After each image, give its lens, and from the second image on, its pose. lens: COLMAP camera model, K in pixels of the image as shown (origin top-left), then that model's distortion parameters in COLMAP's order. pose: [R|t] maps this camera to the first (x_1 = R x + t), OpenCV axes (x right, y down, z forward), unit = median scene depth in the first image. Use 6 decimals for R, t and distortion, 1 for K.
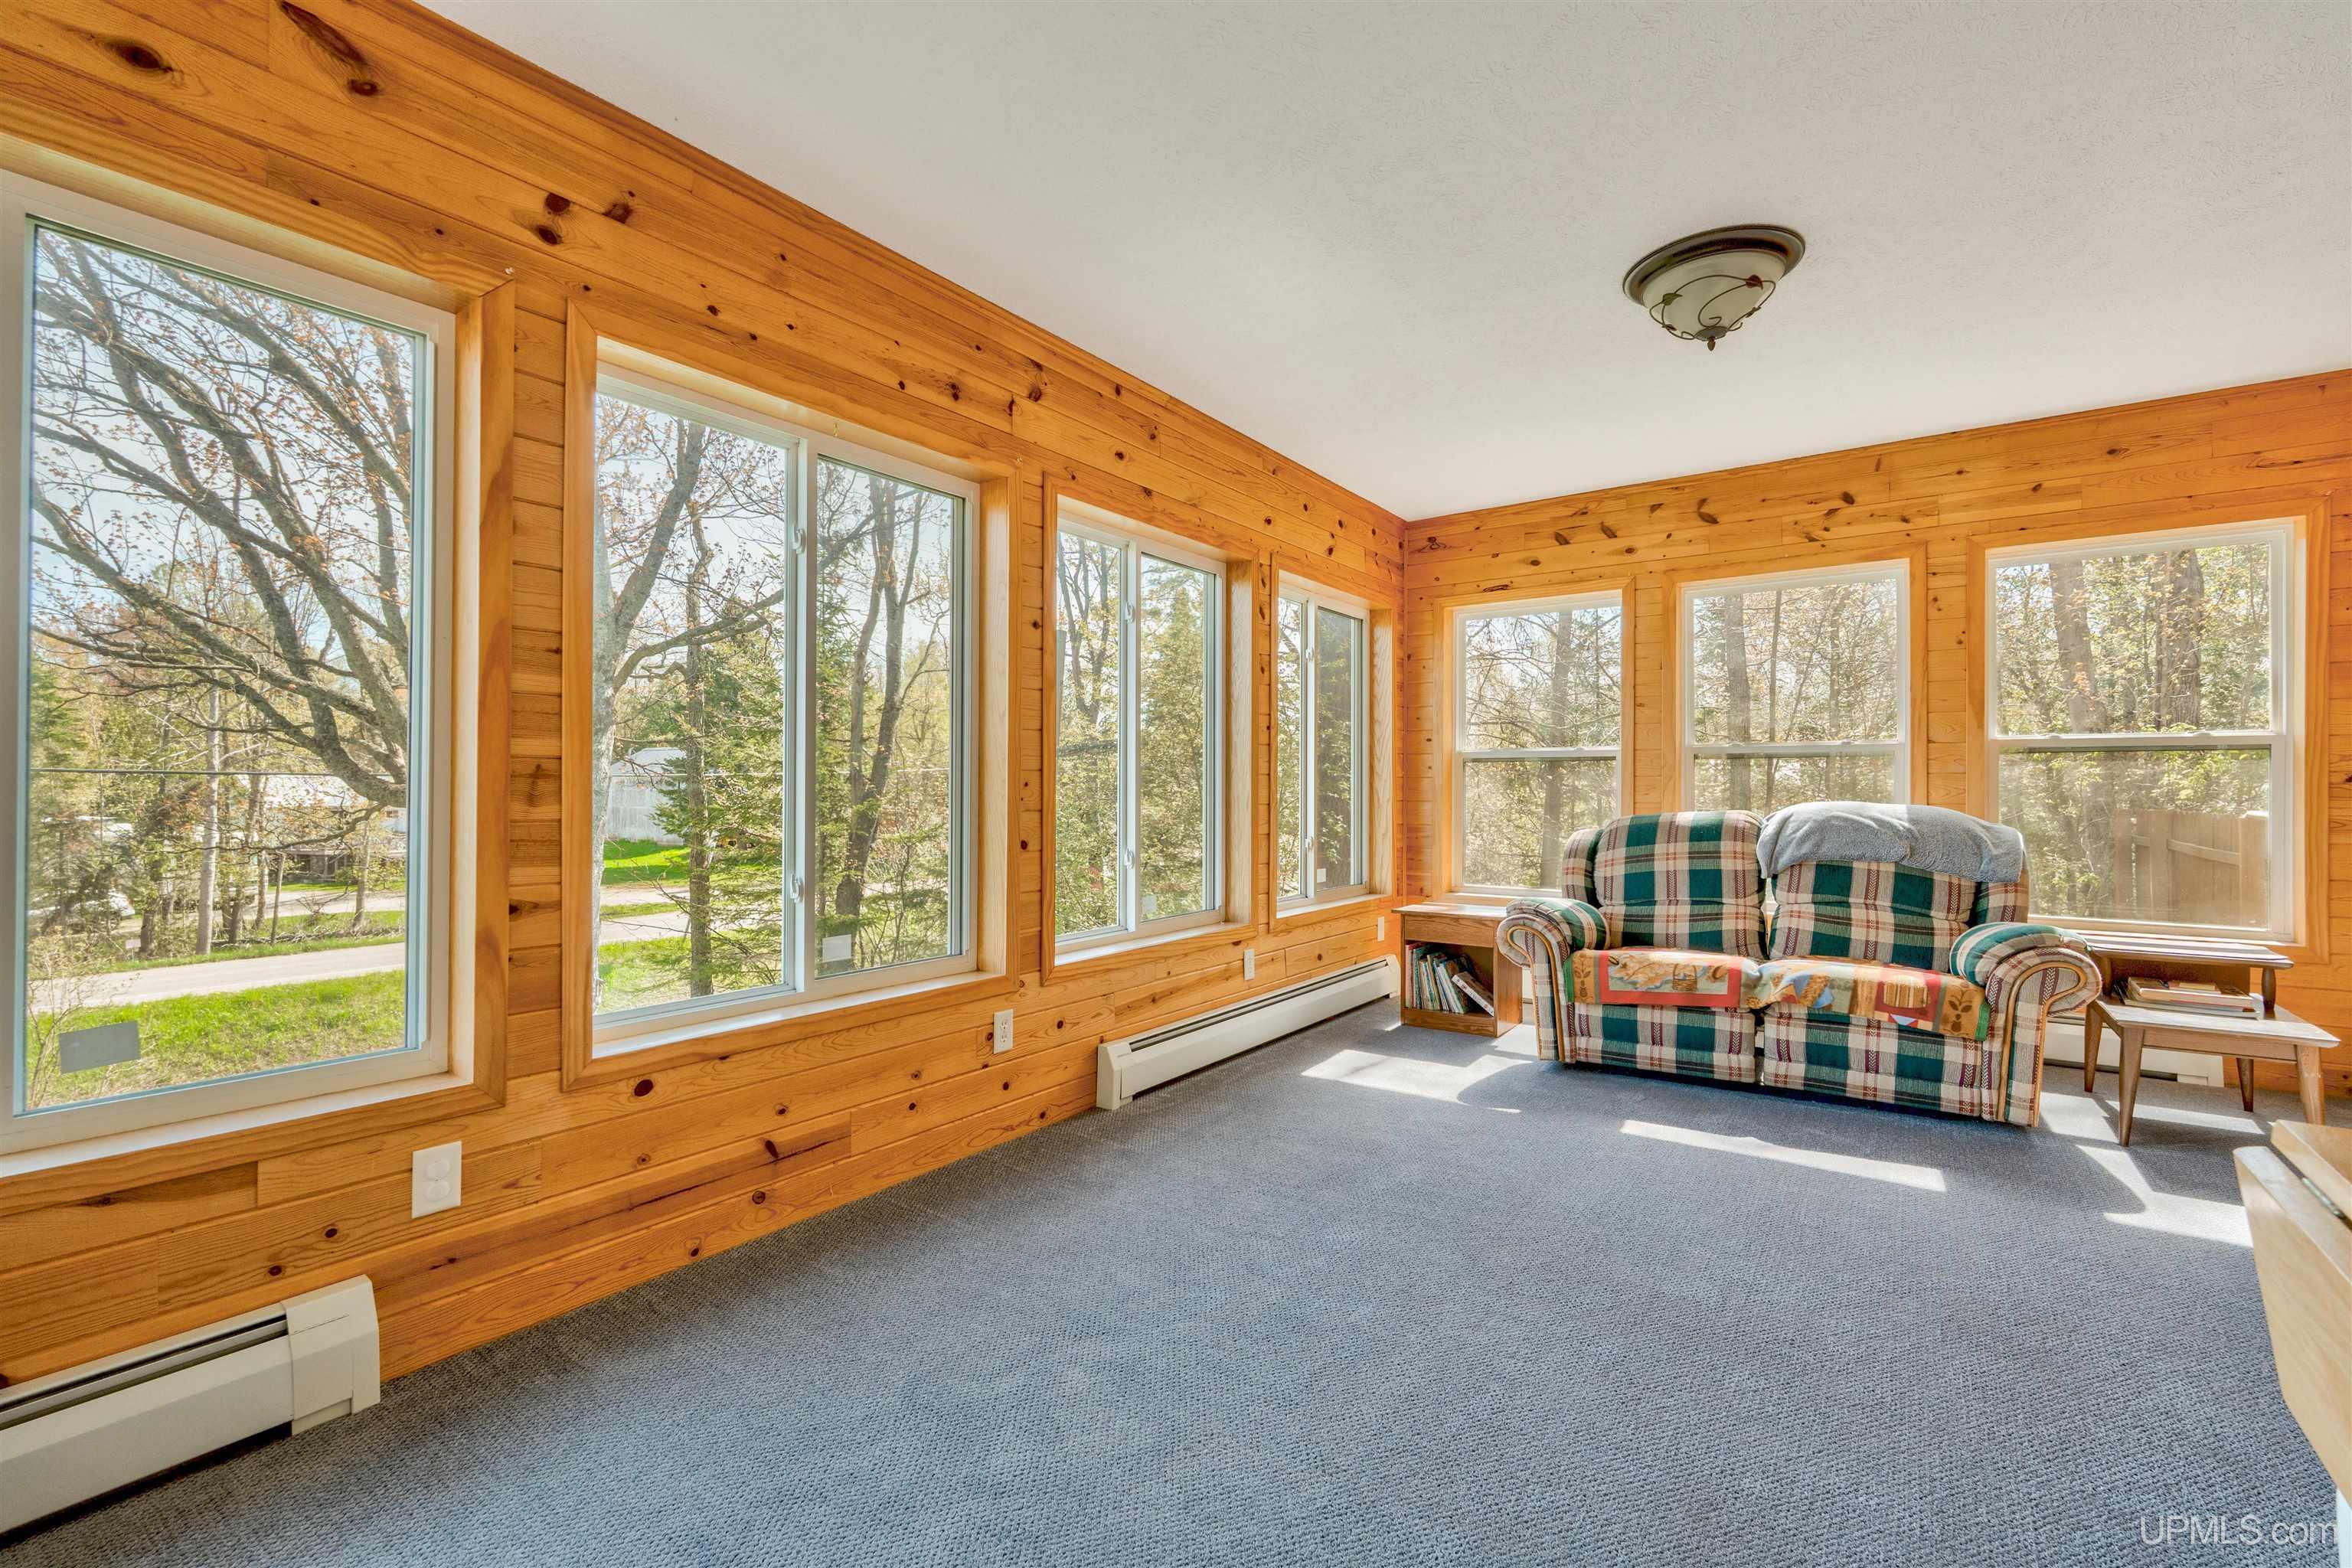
lens RADIAL K [[1028.2, 0, 1168.2], [0, 1028.2, 782.5], [0, 0, 1]] dist [-0.004612, 0.001204]
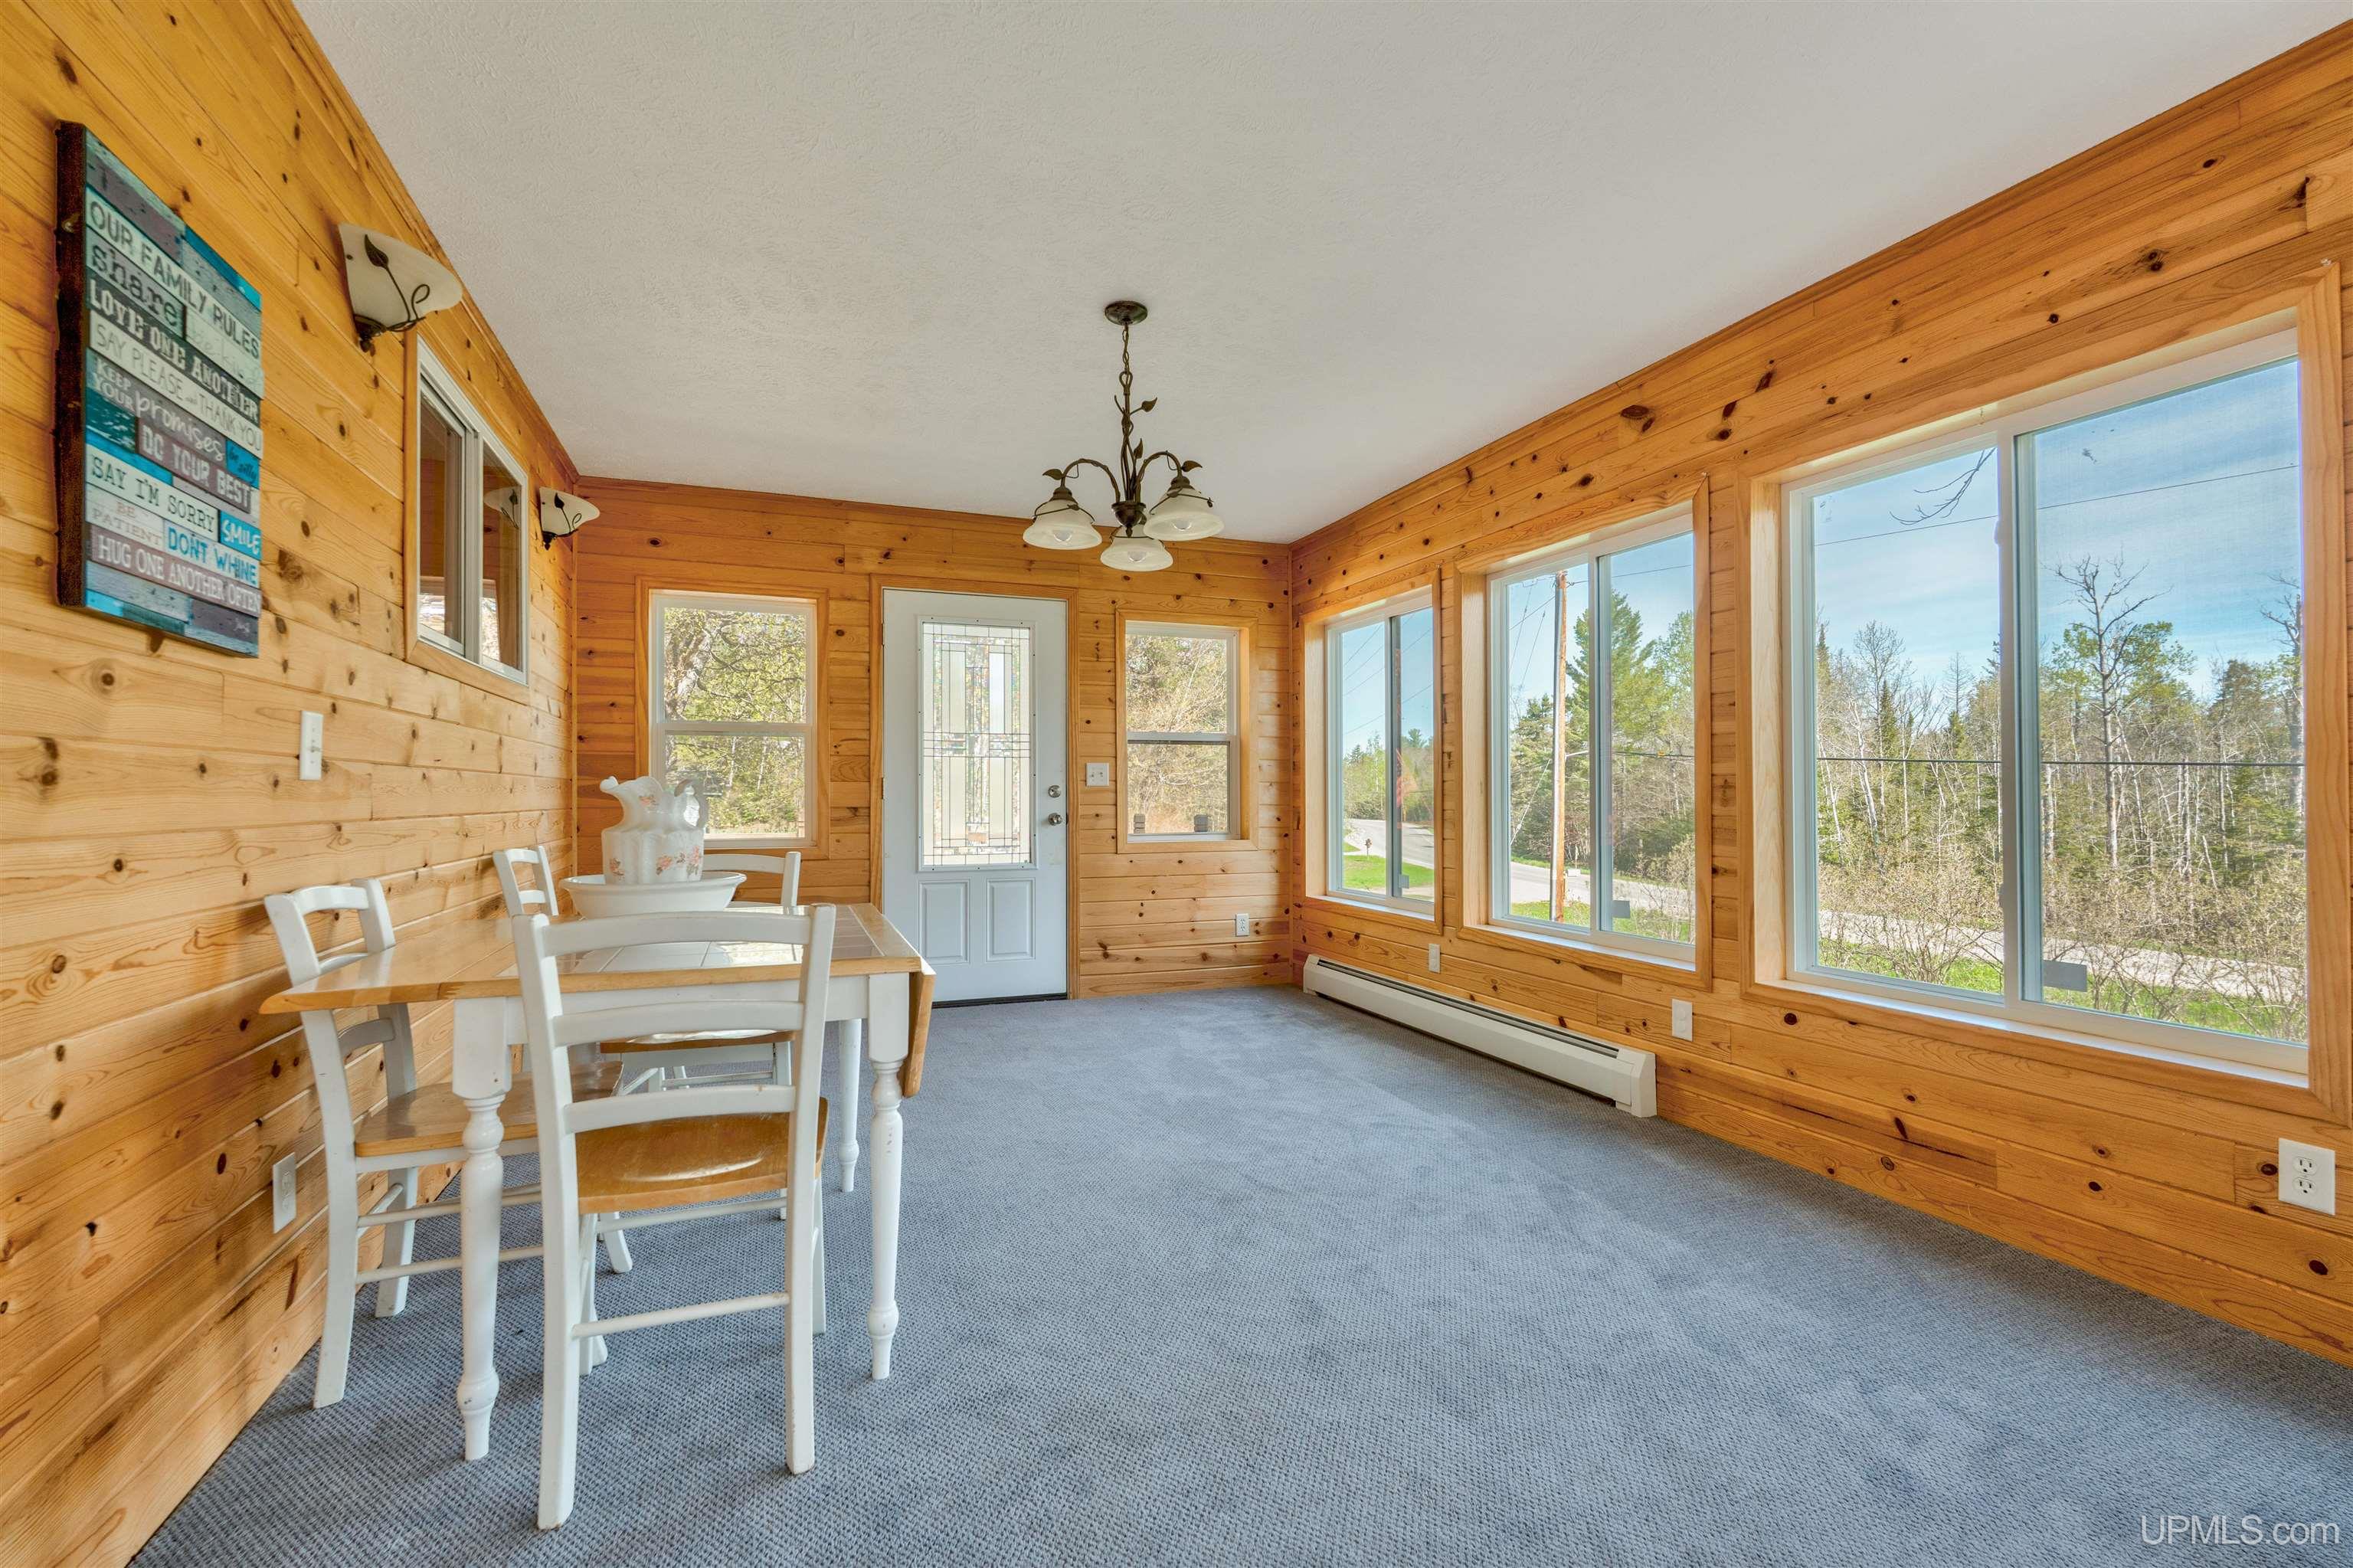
lens RADIAL K [[1032.0, 0, 1173.3], [0, 1032.0, 783.2], [0, 0, 1]] dist [-0.001265, 0.000029]
pose [[-0.541368, -0.008771, -0.840740, 0.752654], [0.005626, 0.999885, -0.014054, 0.003668], [0.840767, -0.012338, -0.541257, 0.752941]]
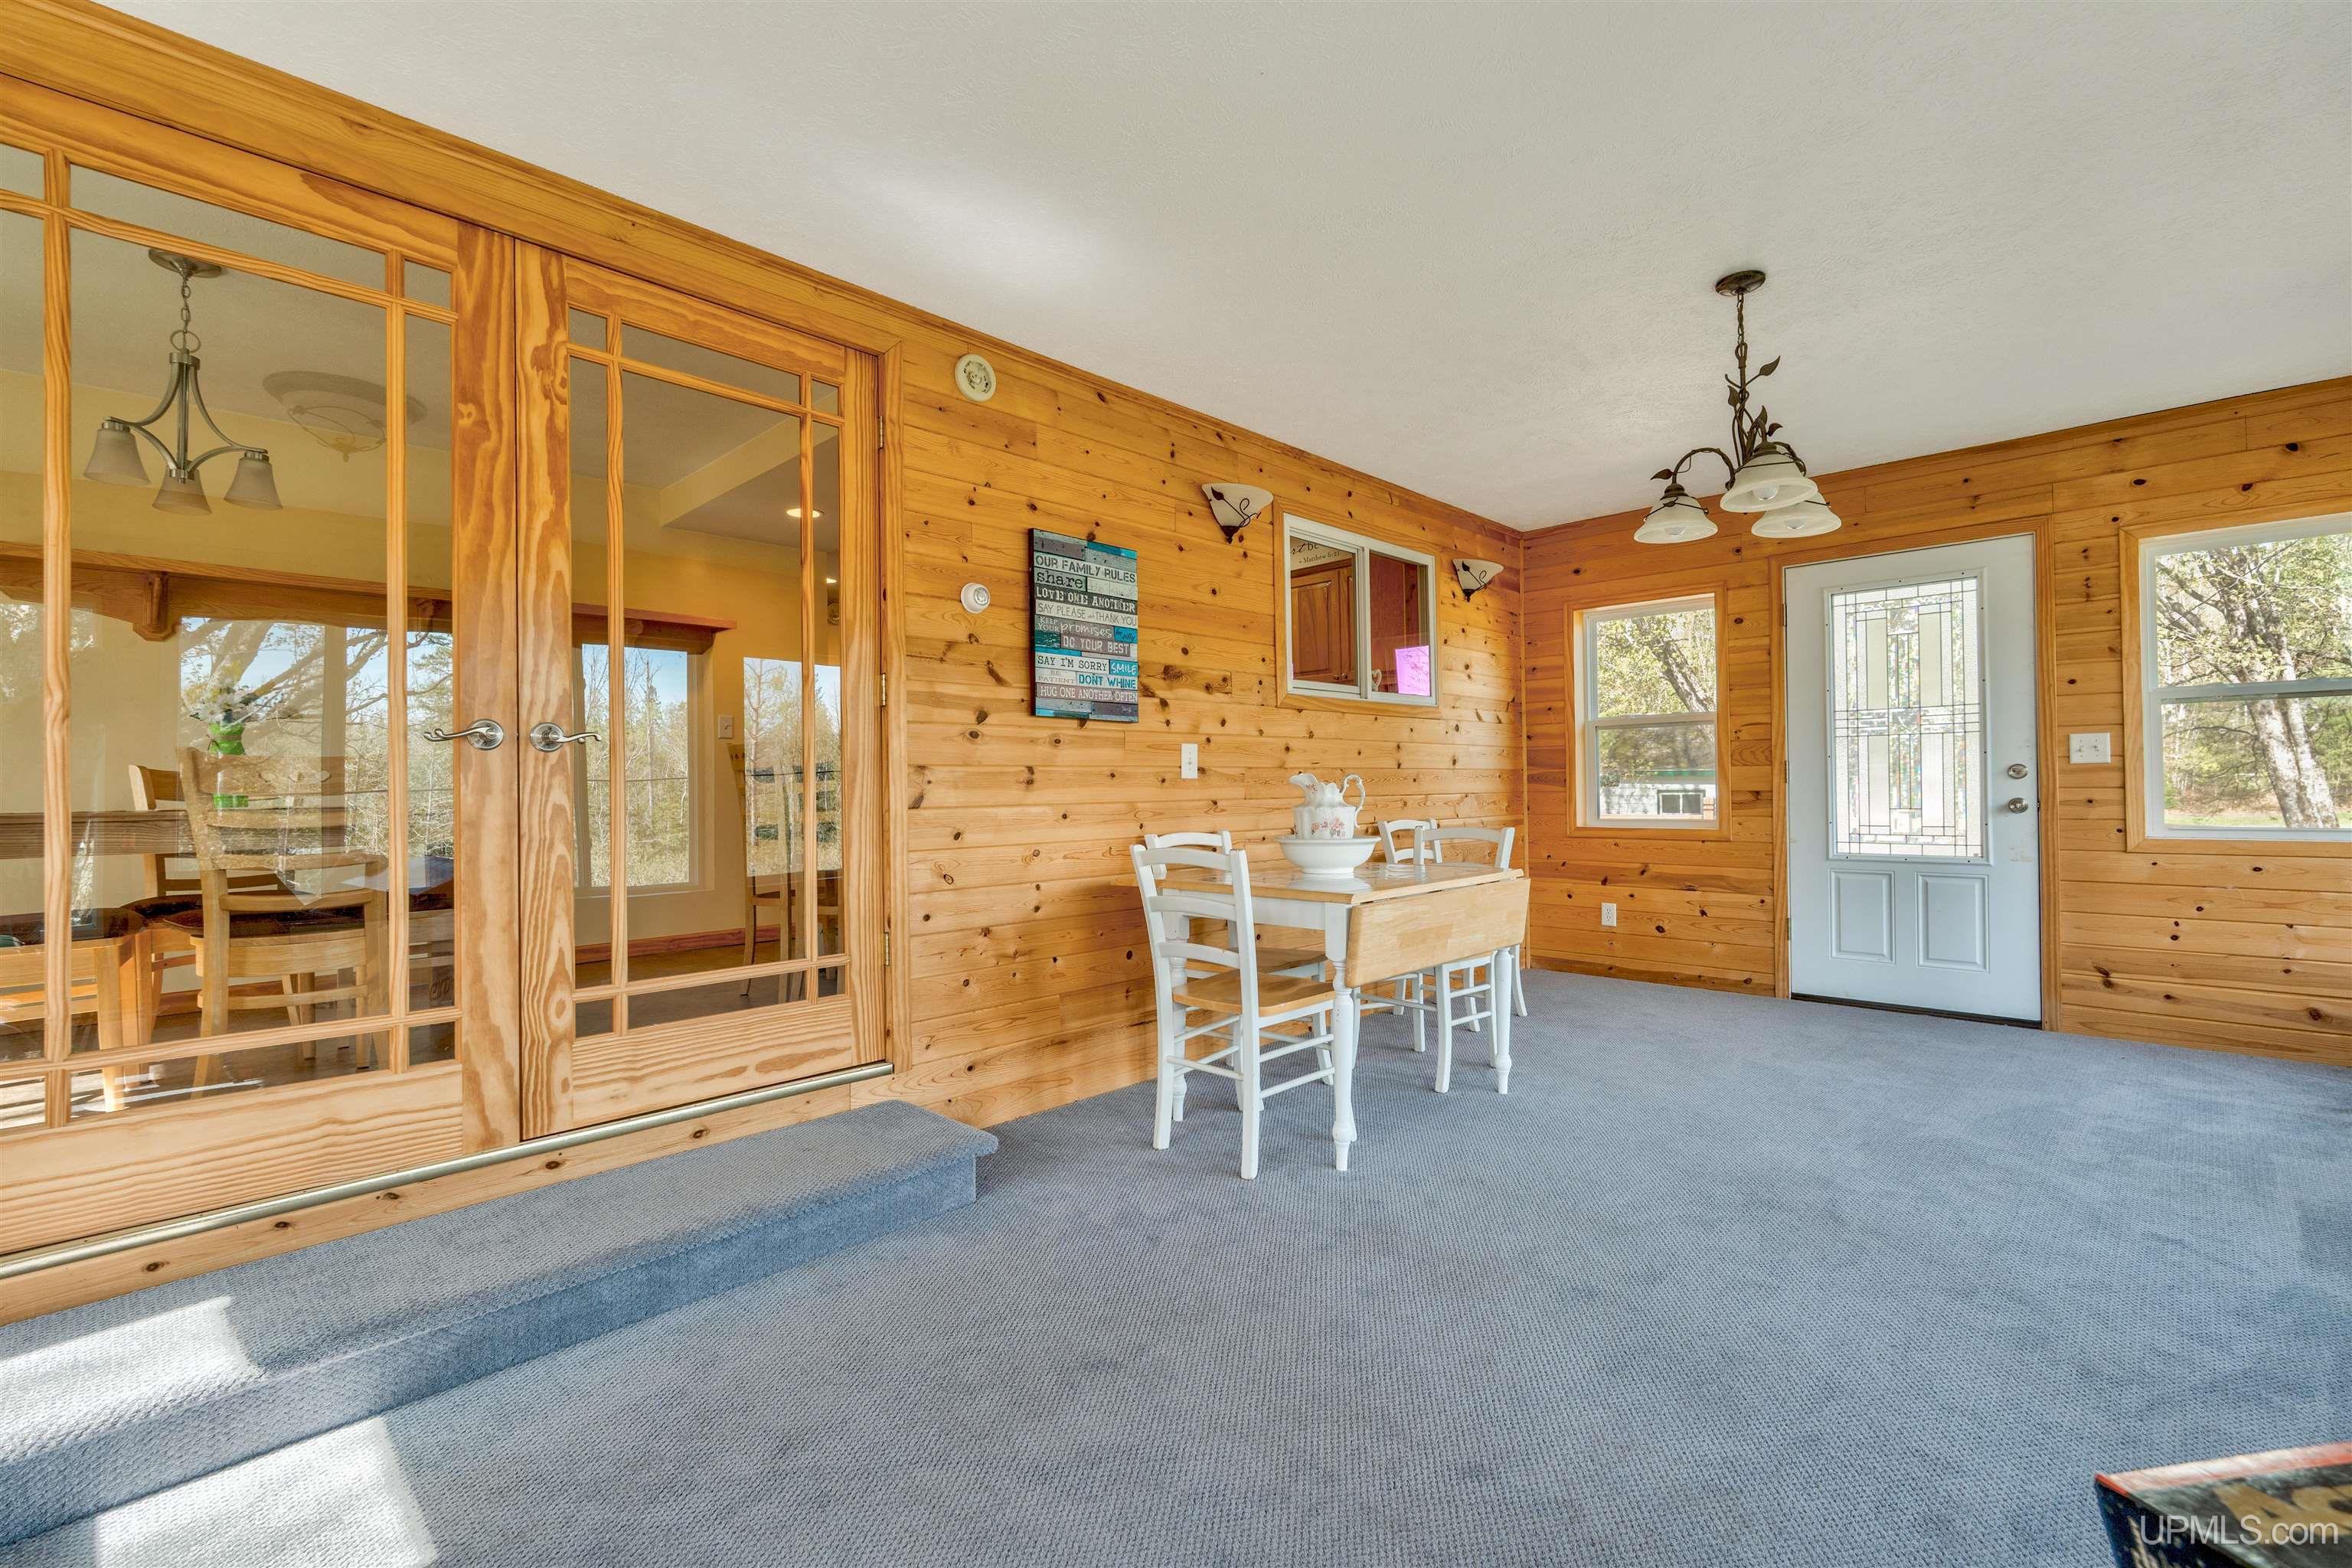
lens RADIAL K [[1021.9, 0, 1168.9], [0, 1021.9, 785.2], [0, 0, 1]] dist [-0.002124, 0.000011]
pose [[-0.989571, 0.013355, 0.143424, 0.351518], [0.012507, 0.999899, -0.006815, 0.005996], [-0.143500, -0.004950, -0.989638, 1.194382]]
